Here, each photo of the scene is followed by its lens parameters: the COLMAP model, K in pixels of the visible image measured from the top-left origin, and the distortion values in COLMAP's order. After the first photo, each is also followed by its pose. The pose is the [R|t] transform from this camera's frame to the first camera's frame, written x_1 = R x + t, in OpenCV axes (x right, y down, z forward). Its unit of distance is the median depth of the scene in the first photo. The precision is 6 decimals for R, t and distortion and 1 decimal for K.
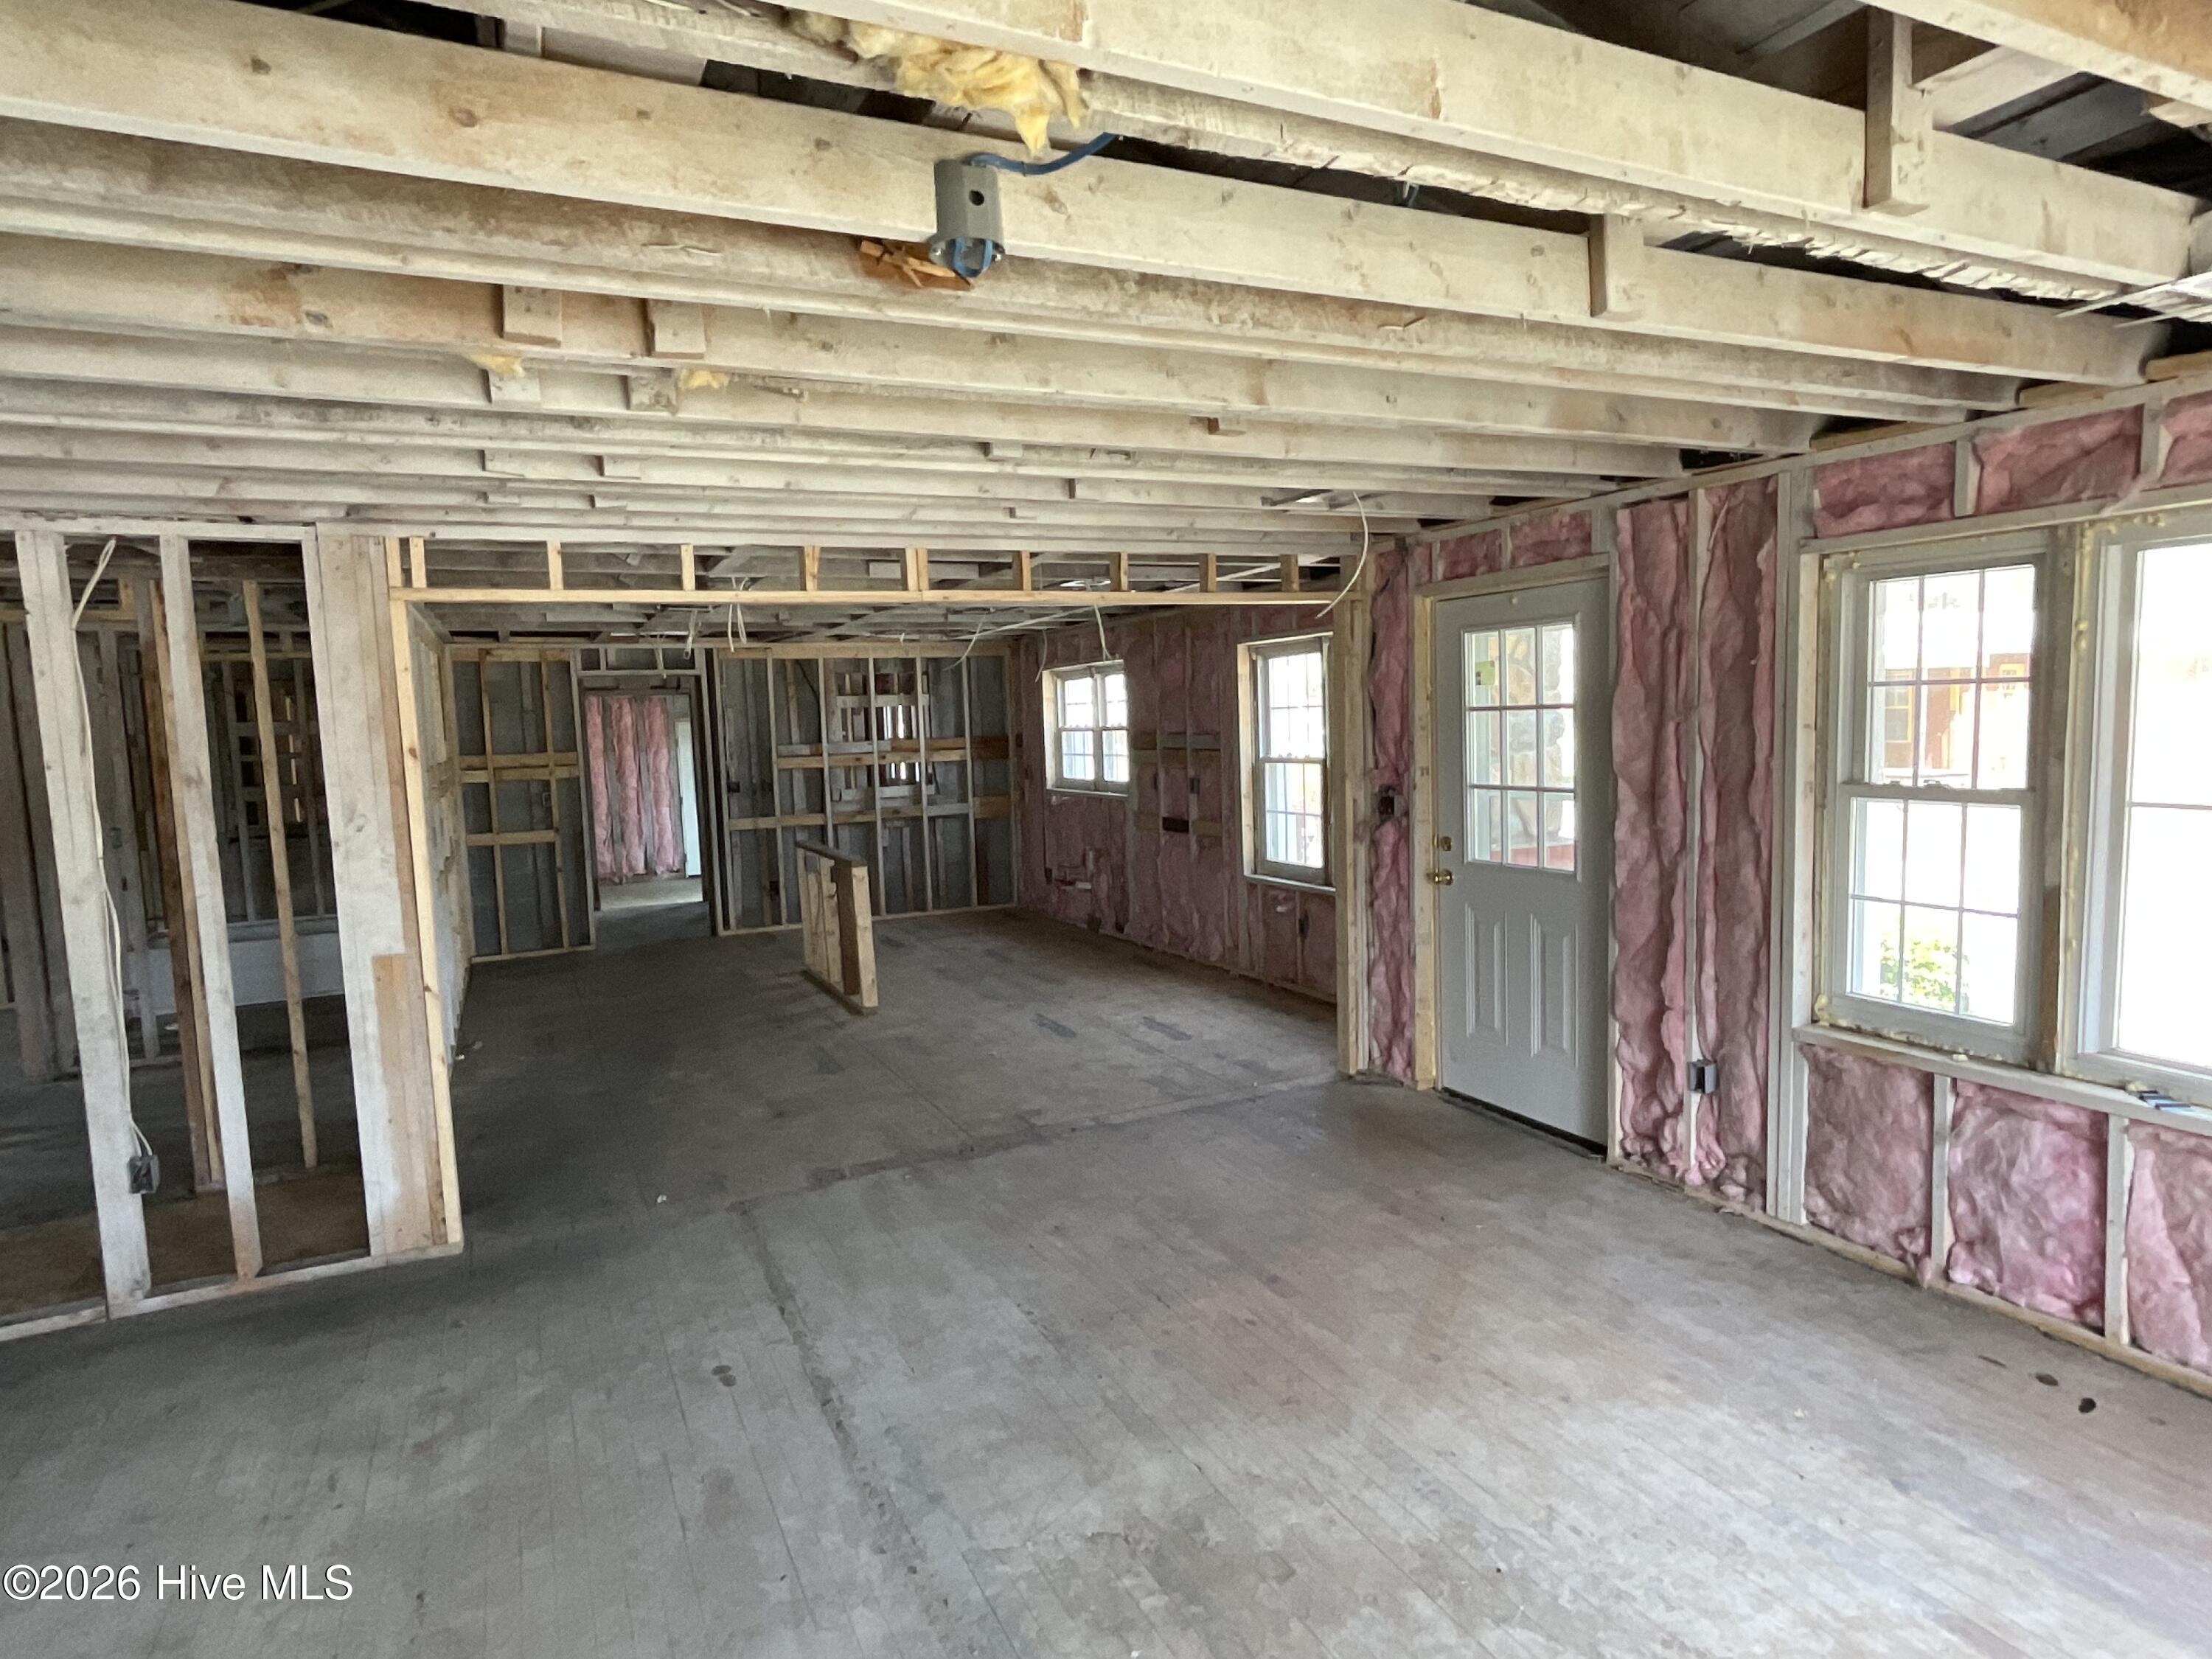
lens RADIAL K [[1278.0, 0, 1111.0], [0, 1278.0, 838.0], [0, 0, 1]] dist [-0.003815, -0.002855]
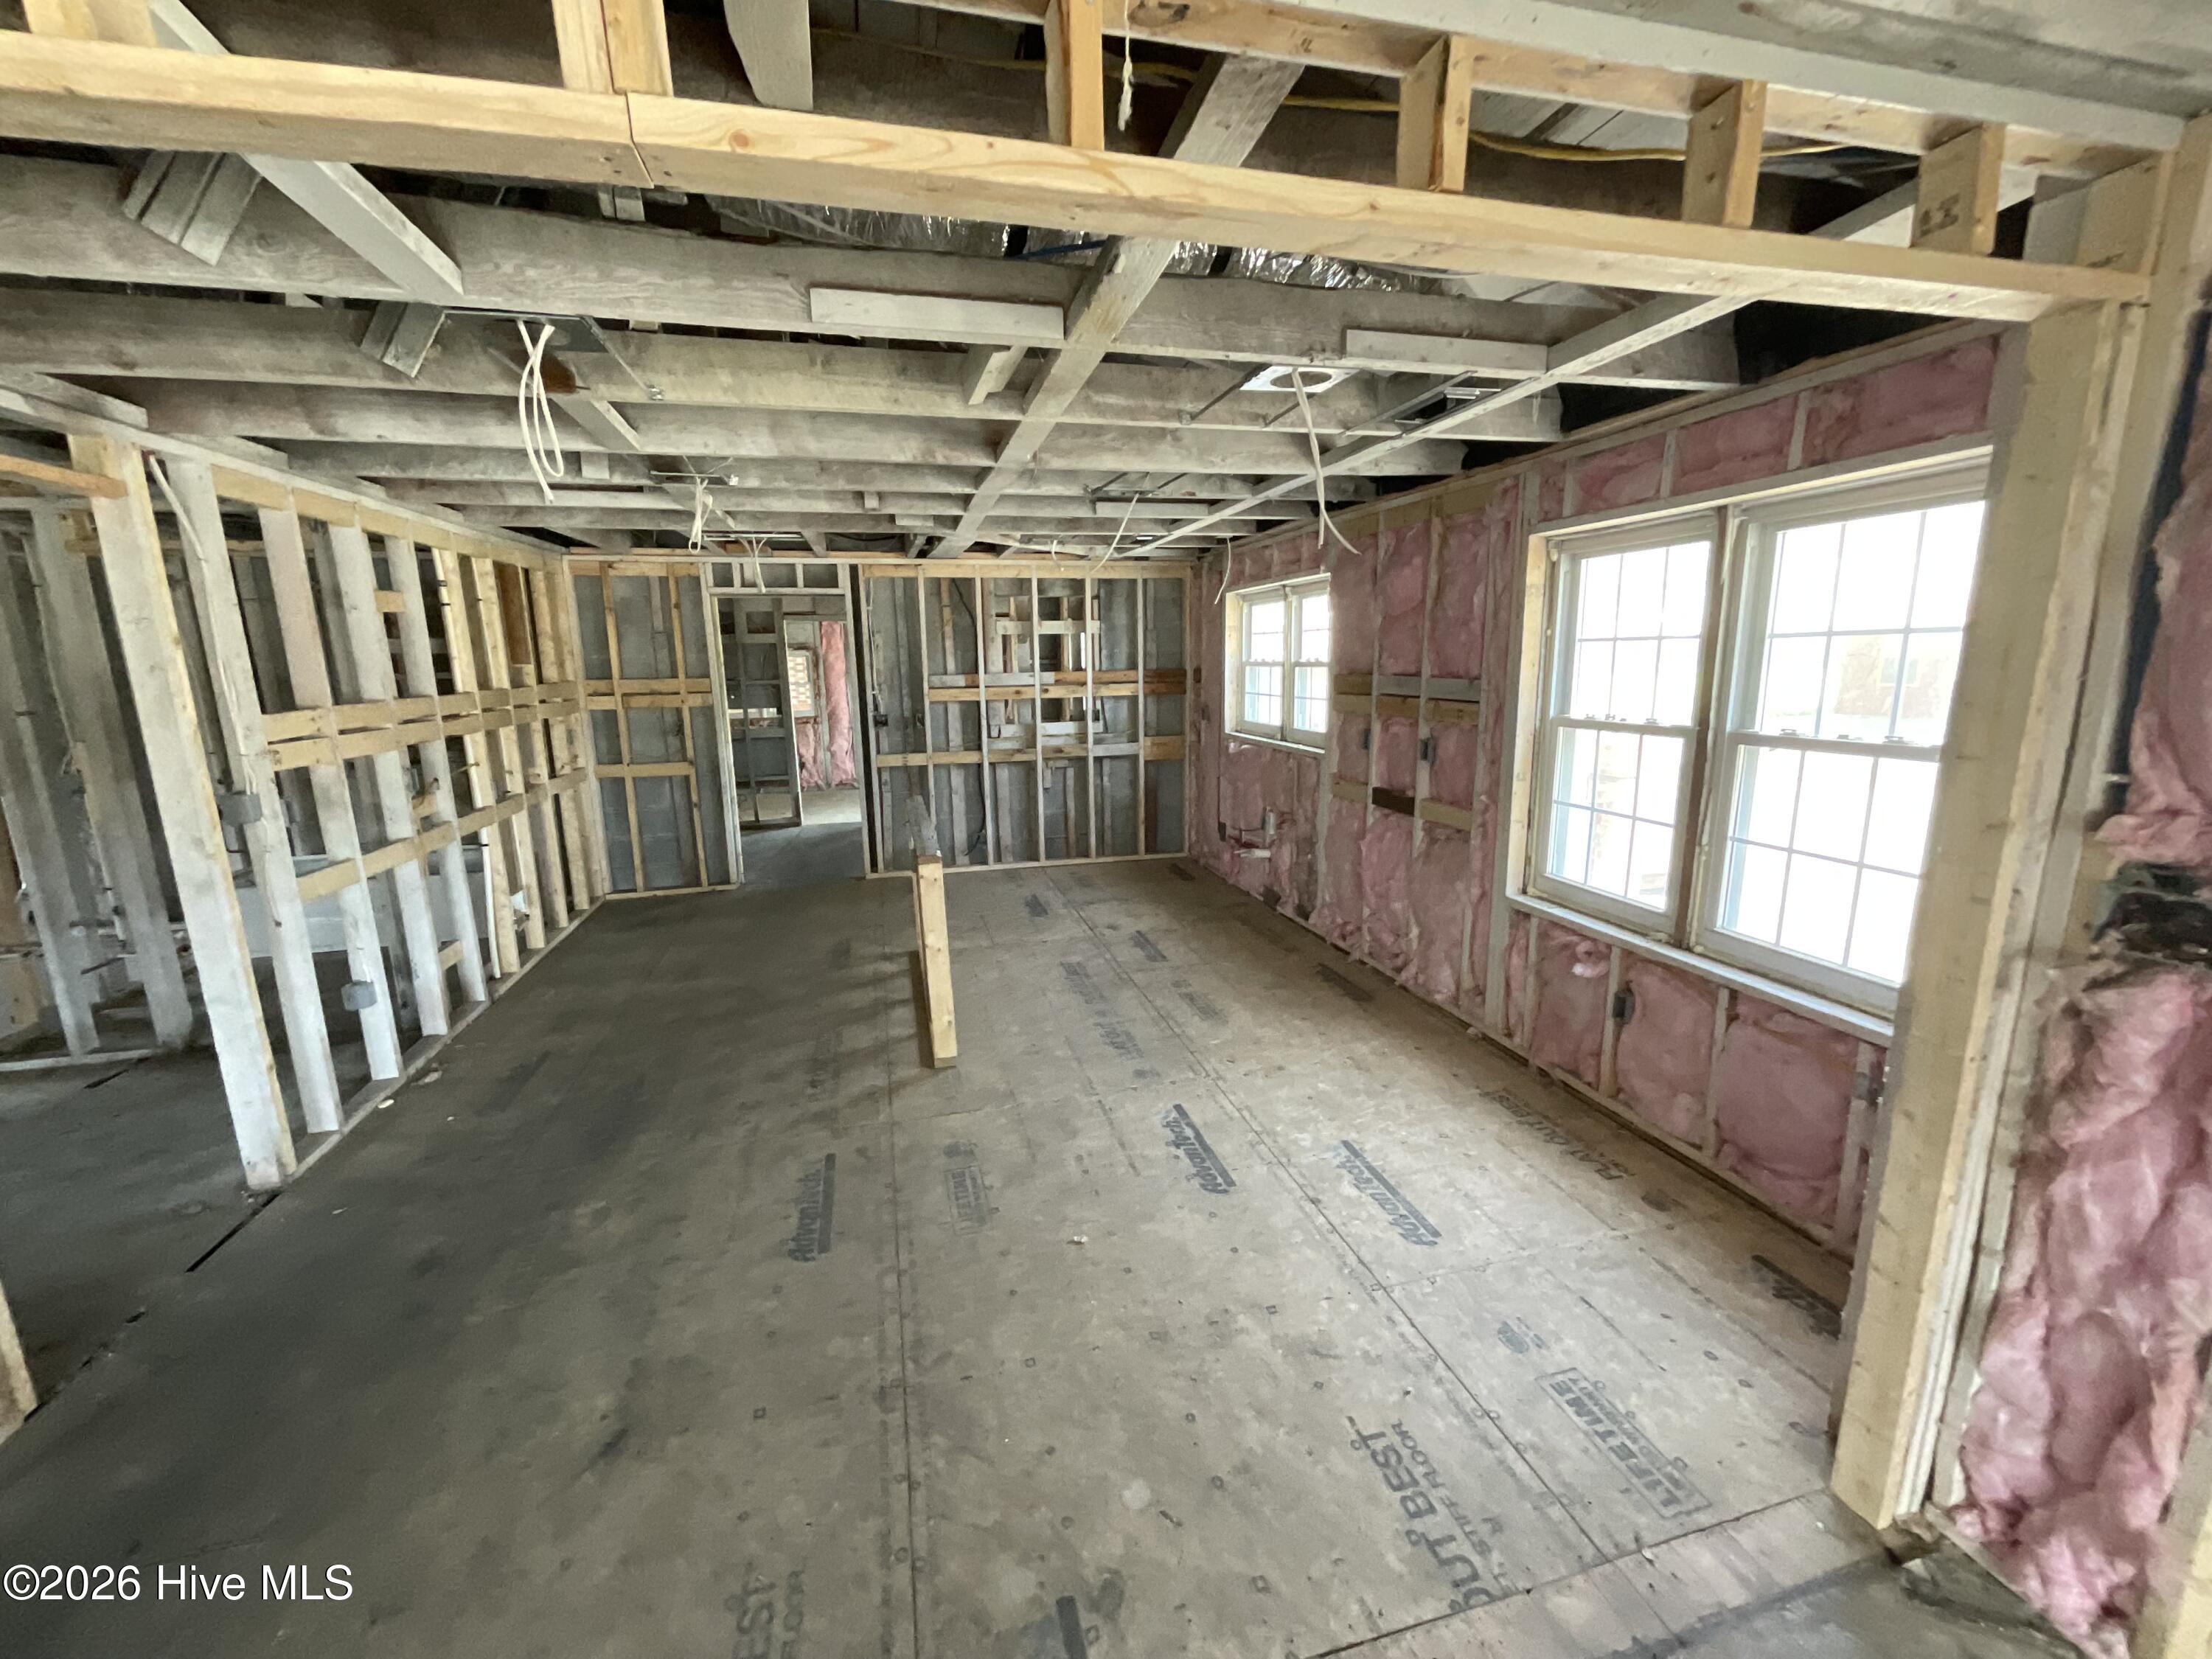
lens RADIAL K [[906.2, 0, 1100.2], [0, 906.2, 834.2], [0, 0, 1]] dist [0.001094, -0.000222]
pose [[0.979112, 0.057185, -0.195114, -0.021311], [-0.035947, 0.993203, 0.110708, -0.083122], [0.200119, -0.101382, 0.974512, 0.889187]]
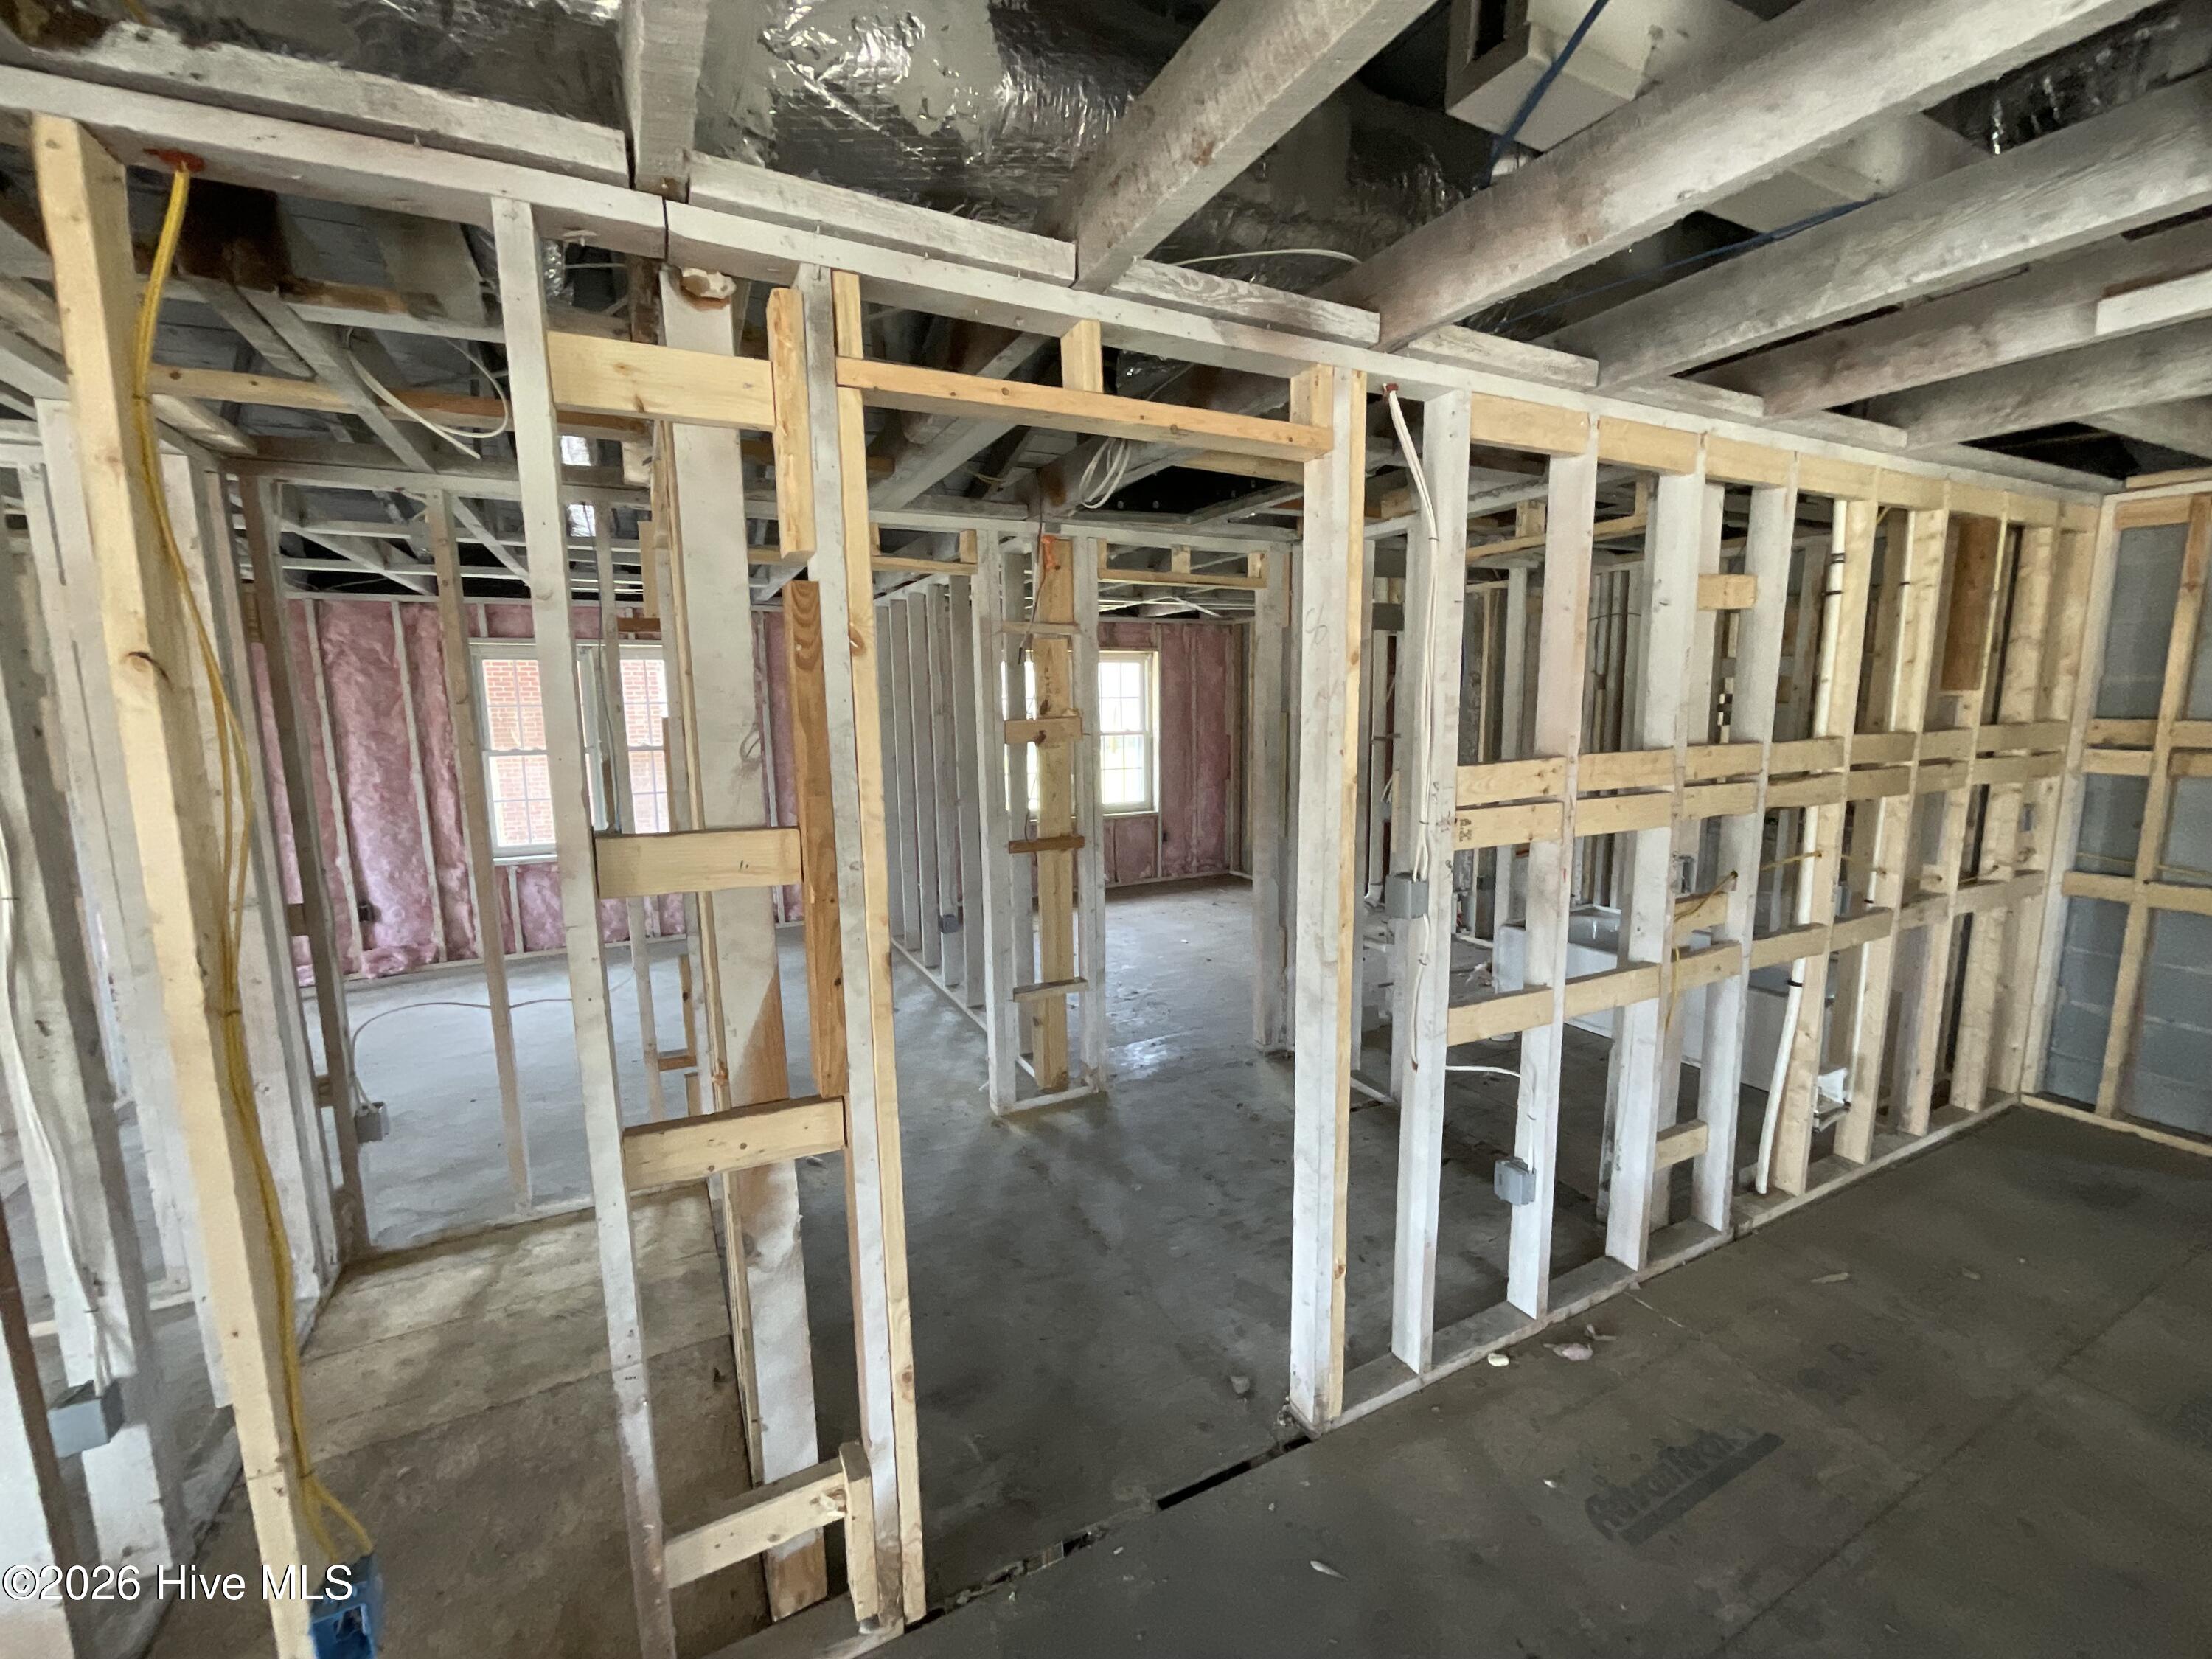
lens RADIAL K [[885.9, 0, 1106.0], [0, 885.9, 829.5], [0, 0, 1]] dist [0.002825, 0.000154]
pose [[0.024856, 0.178496, -0.983627, -0.338893], [-0.084331, 0.980798, 0.175852, -0.105788], [0.996128, 0.078580, 0.039432, 1.251038]]
